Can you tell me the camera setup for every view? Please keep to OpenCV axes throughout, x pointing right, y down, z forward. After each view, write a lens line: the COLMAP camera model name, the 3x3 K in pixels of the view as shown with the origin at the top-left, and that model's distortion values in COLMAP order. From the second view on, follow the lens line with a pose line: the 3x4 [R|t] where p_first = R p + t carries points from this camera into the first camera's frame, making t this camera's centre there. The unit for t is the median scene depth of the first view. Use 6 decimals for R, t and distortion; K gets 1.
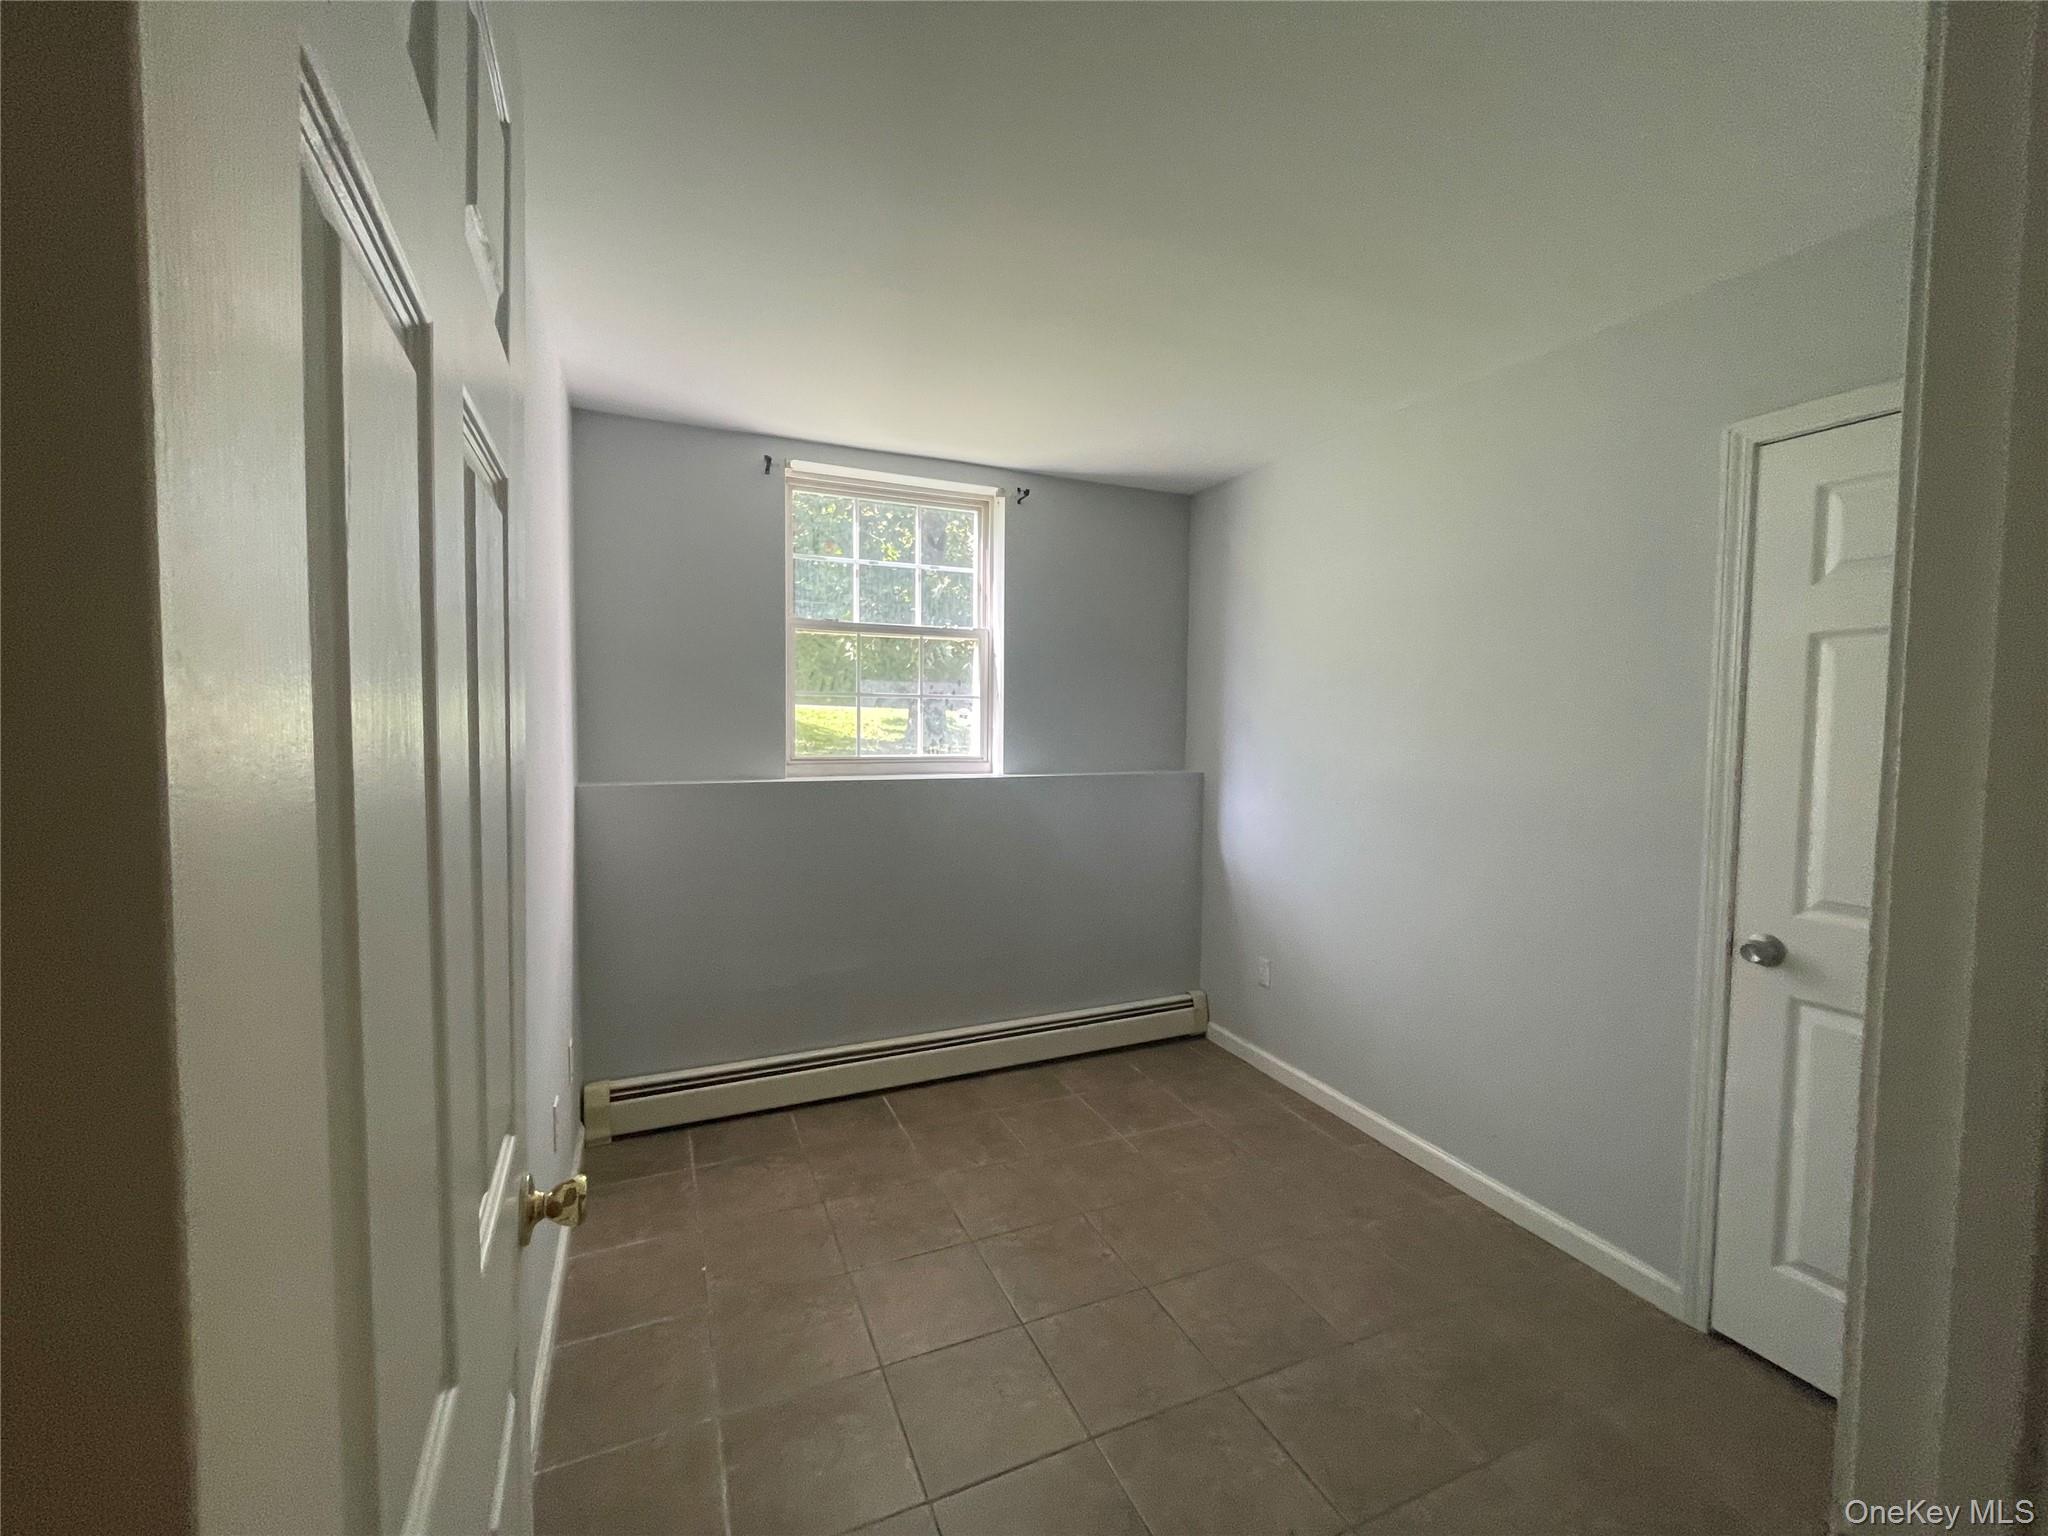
lens RADIAL K [[833.7, 0, 1026.4], [0, 833.7, 732.3], [0, 0, 1]] dist [-0.000641, -0.000033]
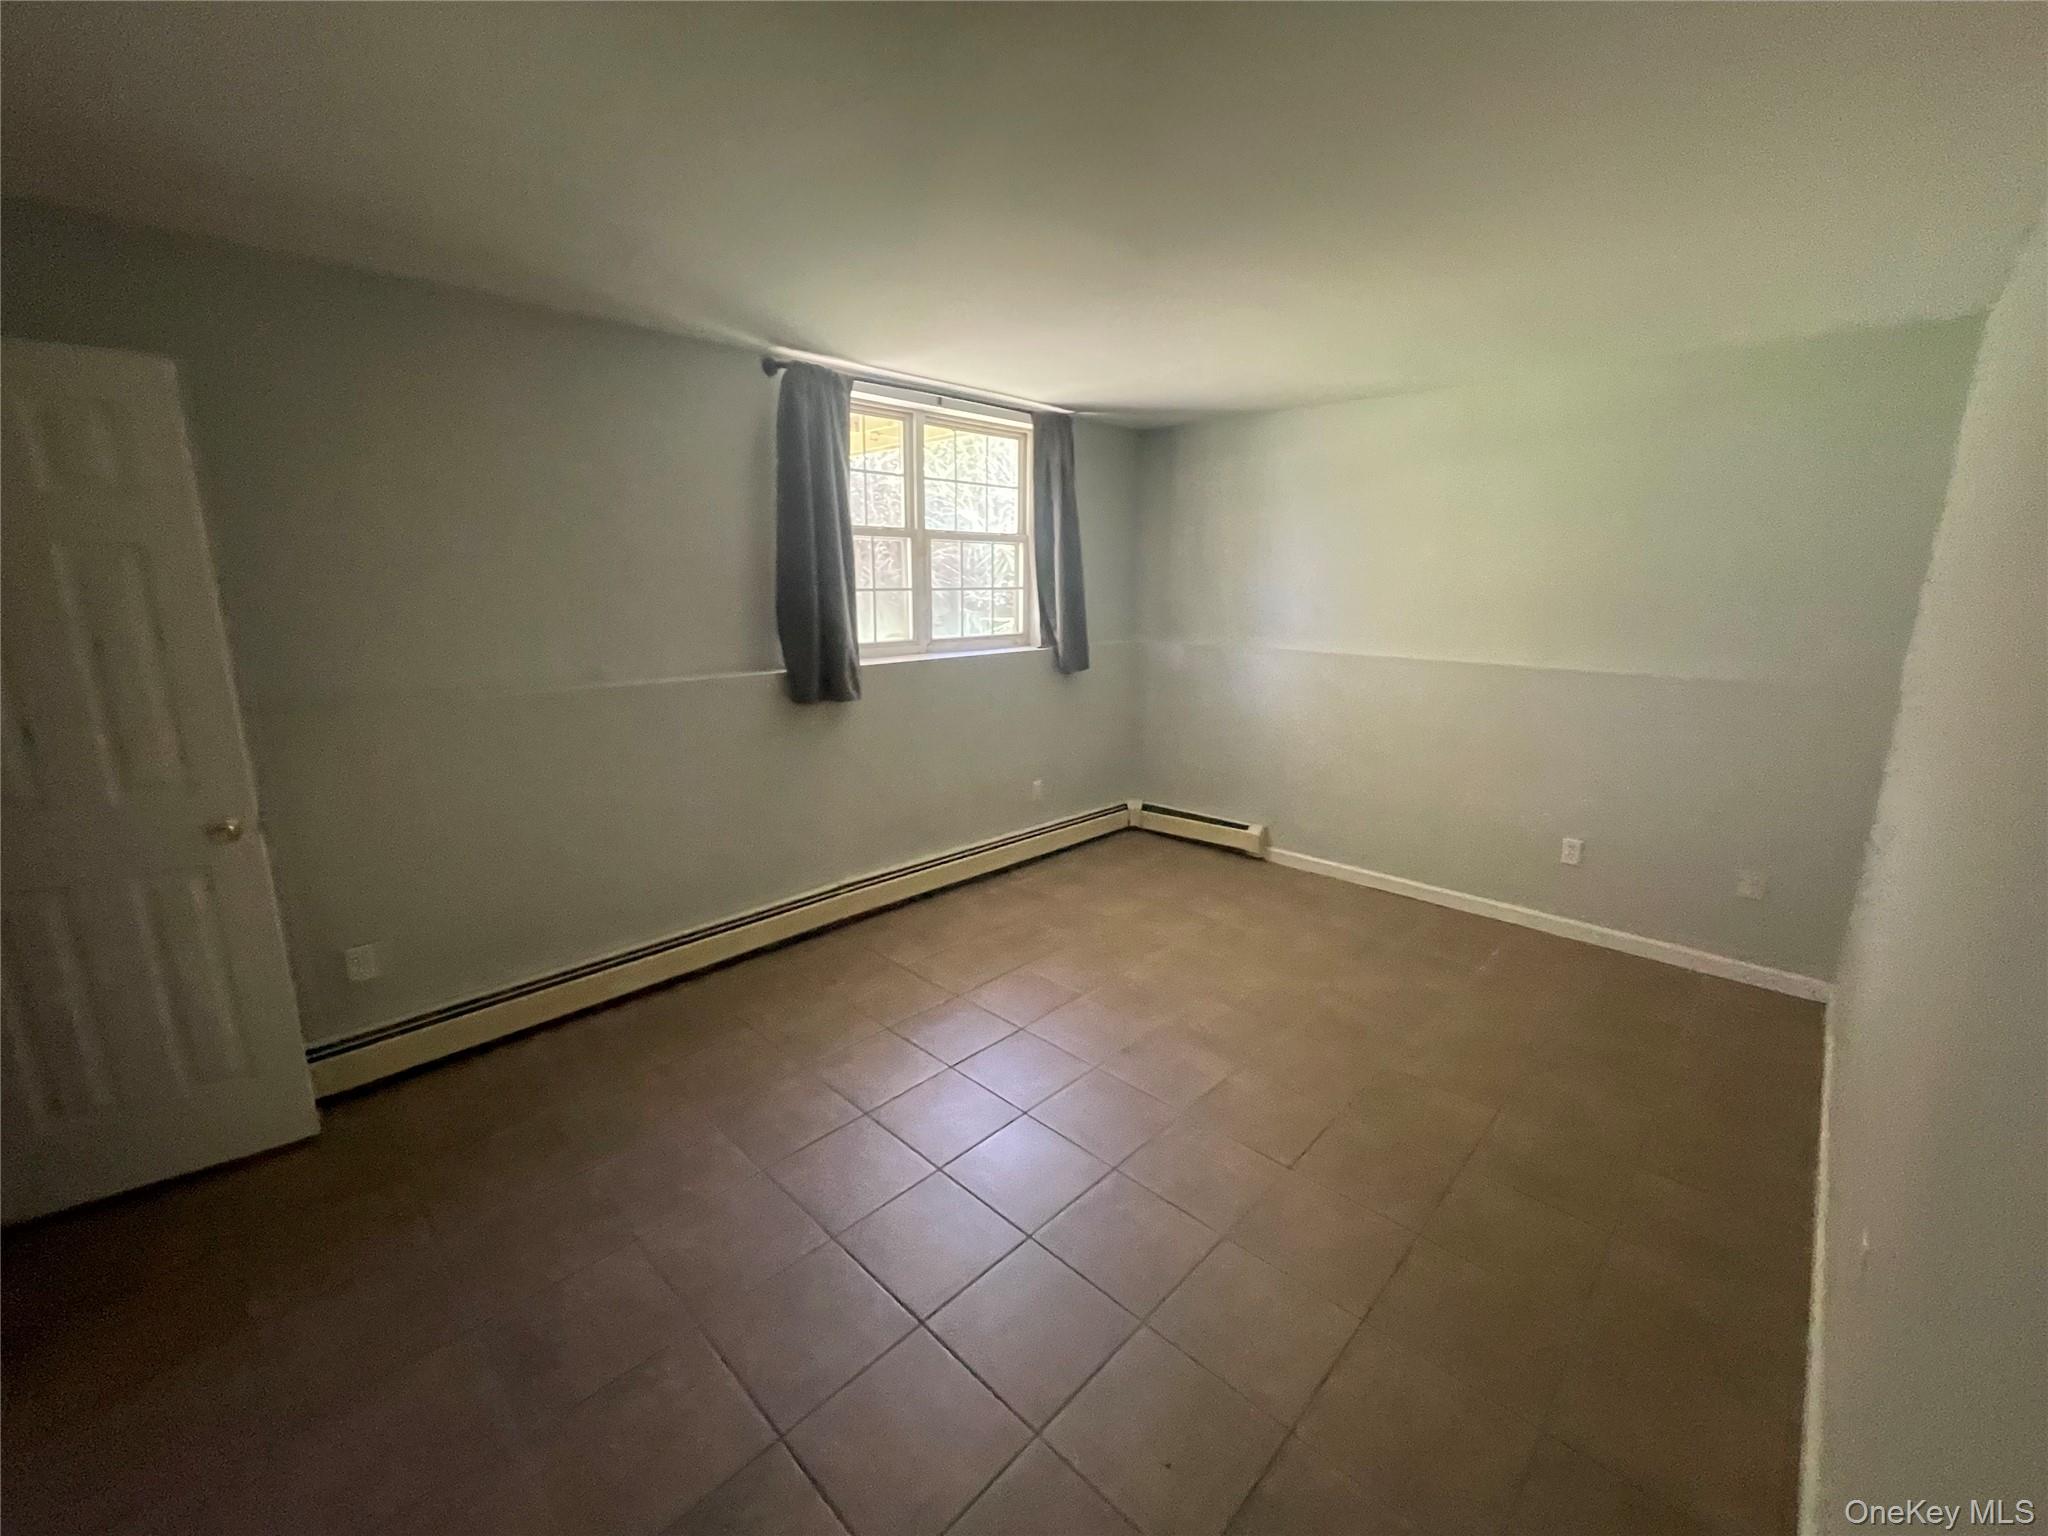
lens RADIAL K [[823.5, 0, 1021.0], [0, 823.5, 742.3], [0, 0, 1]] dist [0.000414, 0.000006]
pose [[0.931106, -0.092707, 0.352770, -0.469894], [0.038621, 0.986782, 0.157386, -0.005114], [-0.362697, -0.132918, 0.922379, -0.205490]]
